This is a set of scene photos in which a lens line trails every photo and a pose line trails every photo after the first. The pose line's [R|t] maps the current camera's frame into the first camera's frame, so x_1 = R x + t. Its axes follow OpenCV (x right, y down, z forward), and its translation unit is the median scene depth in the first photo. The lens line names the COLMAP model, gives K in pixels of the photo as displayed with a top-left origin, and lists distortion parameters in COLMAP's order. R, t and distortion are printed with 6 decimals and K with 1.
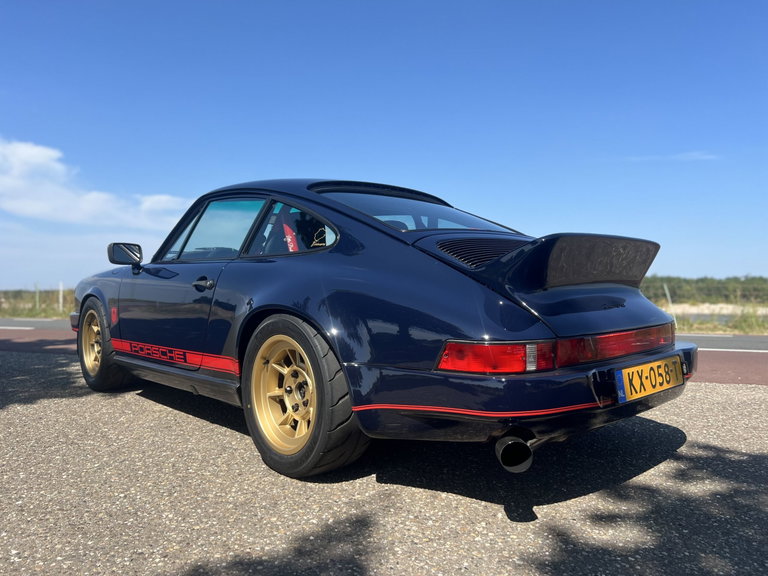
lens RADIAL K [[578.2, 0, 380.8], [0, 578.2, 285.8], [0, 0, 1]] dist [0.040808, -0.052634]
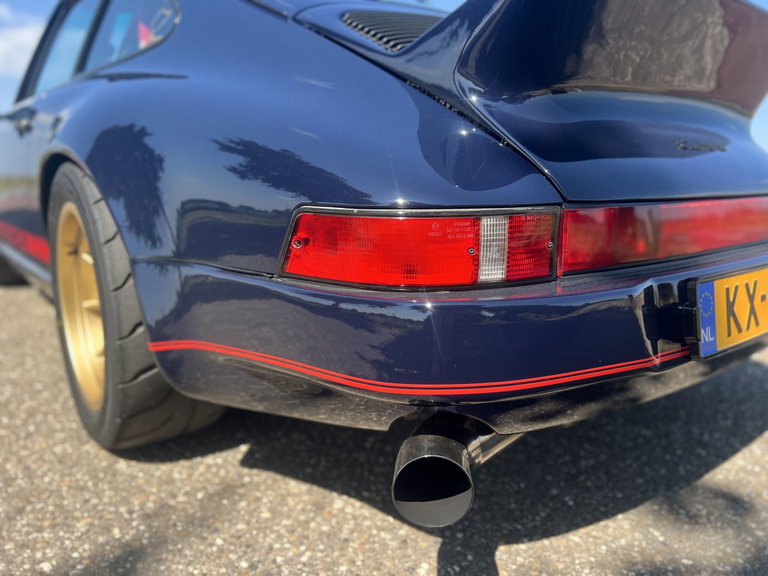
lens RADIAL K [[578.2, 0, 392.2], [0, 578.2, 290.1], [0, 0, 1]] dist [0.040808, -0.052634]
pose [[0.997464, 0.023754, -0.067090, 0.206877], [-0.010869, 0.982442, 0.186250, 0.073127], [0.070336, -0.185048, 0.980209, 0.565099]]
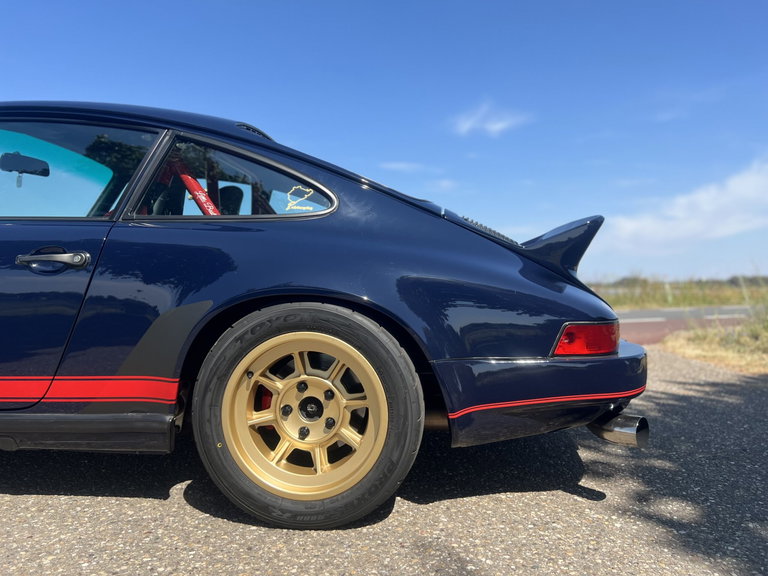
lens RADIAL K [[578.2, 0, 385.7], [0, 578.2, 289.1], [0, 0, 1]] dist [0.040808, -0.052634]
pose [[0.730434, -0.007511, 0.682942, -0.700567], [0.000243, 0.999942, 0.010738, 0.030662], [-0.682984, -0.007677, 0.730393, 0.509727]]
